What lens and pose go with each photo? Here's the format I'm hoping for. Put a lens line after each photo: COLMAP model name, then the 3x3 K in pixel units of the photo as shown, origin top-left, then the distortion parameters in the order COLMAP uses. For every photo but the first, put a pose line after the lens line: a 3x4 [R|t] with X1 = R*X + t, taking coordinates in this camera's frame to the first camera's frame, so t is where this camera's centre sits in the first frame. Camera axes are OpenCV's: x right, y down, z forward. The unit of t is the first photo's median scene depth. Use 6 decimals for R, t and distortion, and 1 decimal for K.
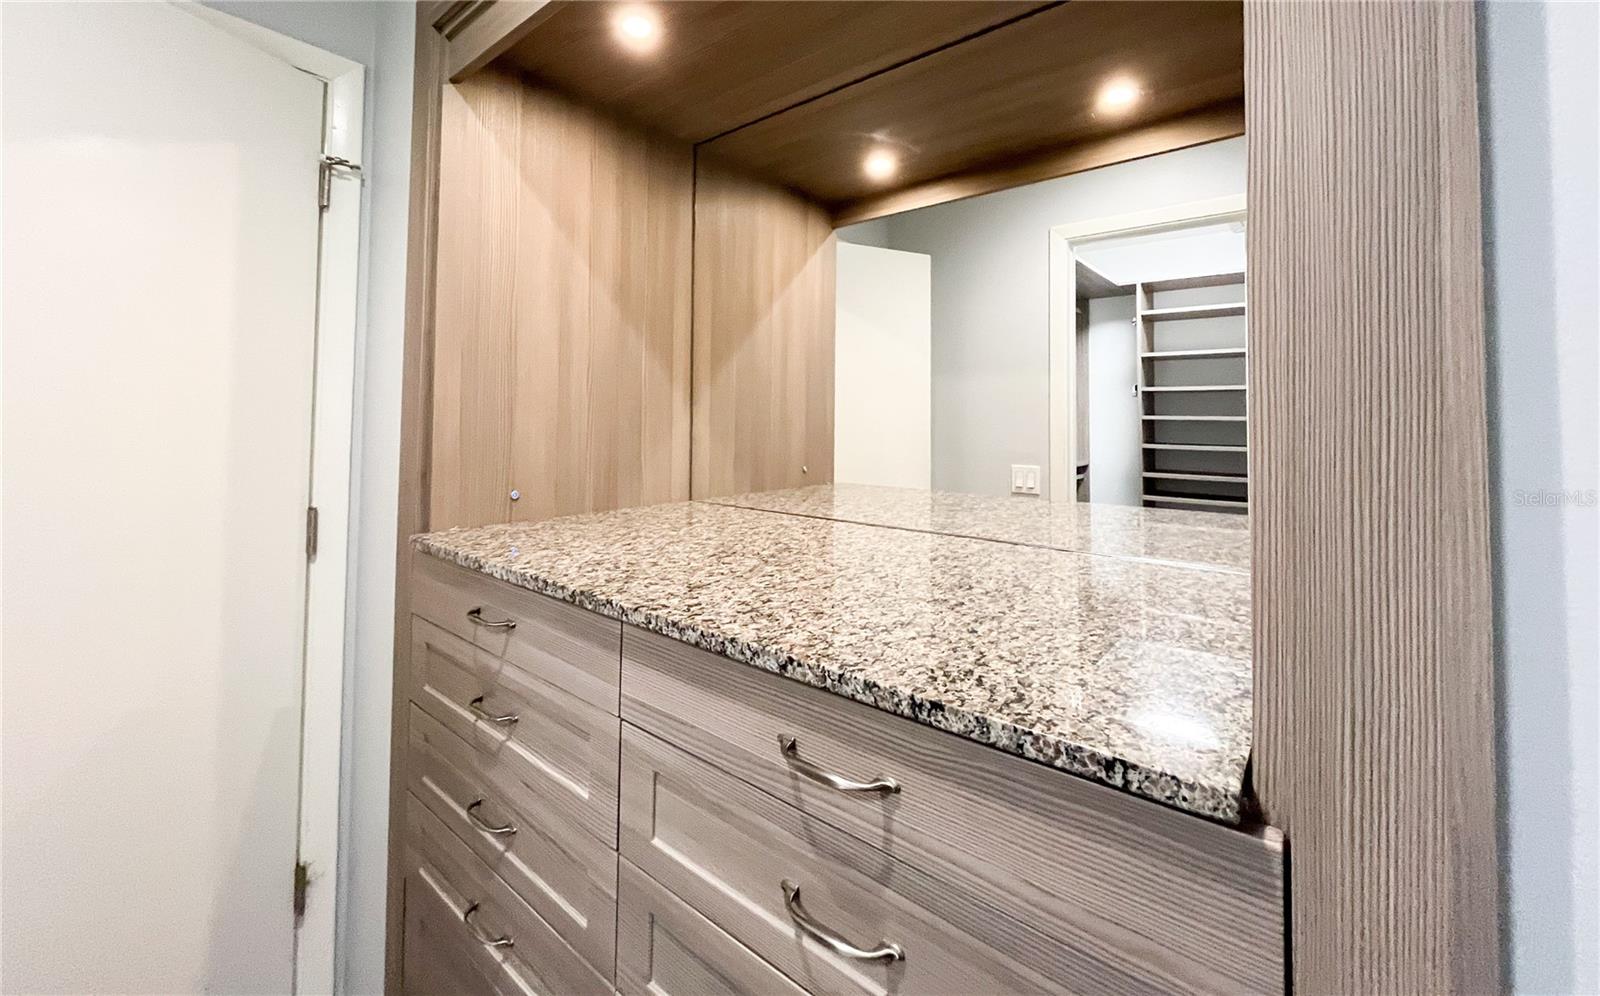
lens RADIAL K [[640.2, 0, 796.2], [0, 640.2, 395.7], [0, 0, 1]] dist [-0.000659, -0.000044]
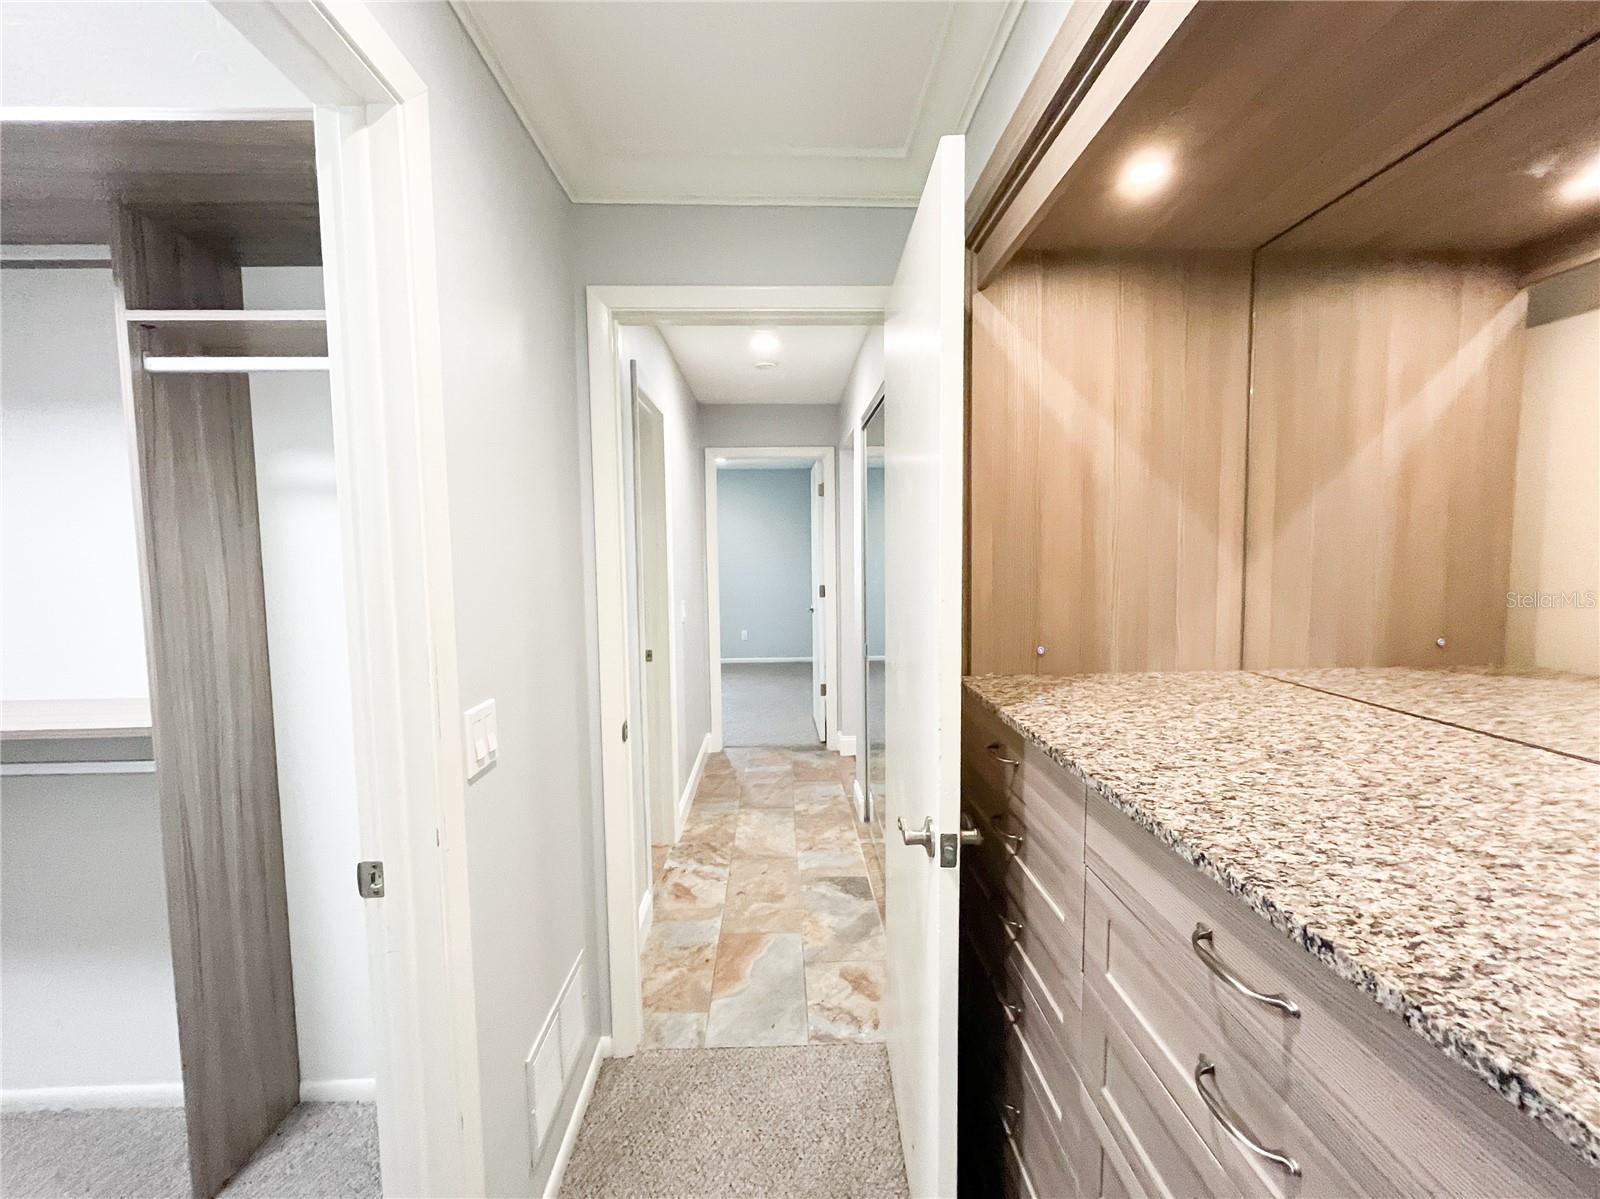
lens RADIAL K [[663.8, 0, 800.0], [0, 663.8, 599.5], [0, 0, 1]] dist [-0.000826, 0.000515]
pose [[0.664505, 0.035054, -0.746461, 0.350103], [0.045004, 0.995209, 0.086798, -0.128674], [0.745927, -0.091271, 0.659744, -0.166439]]
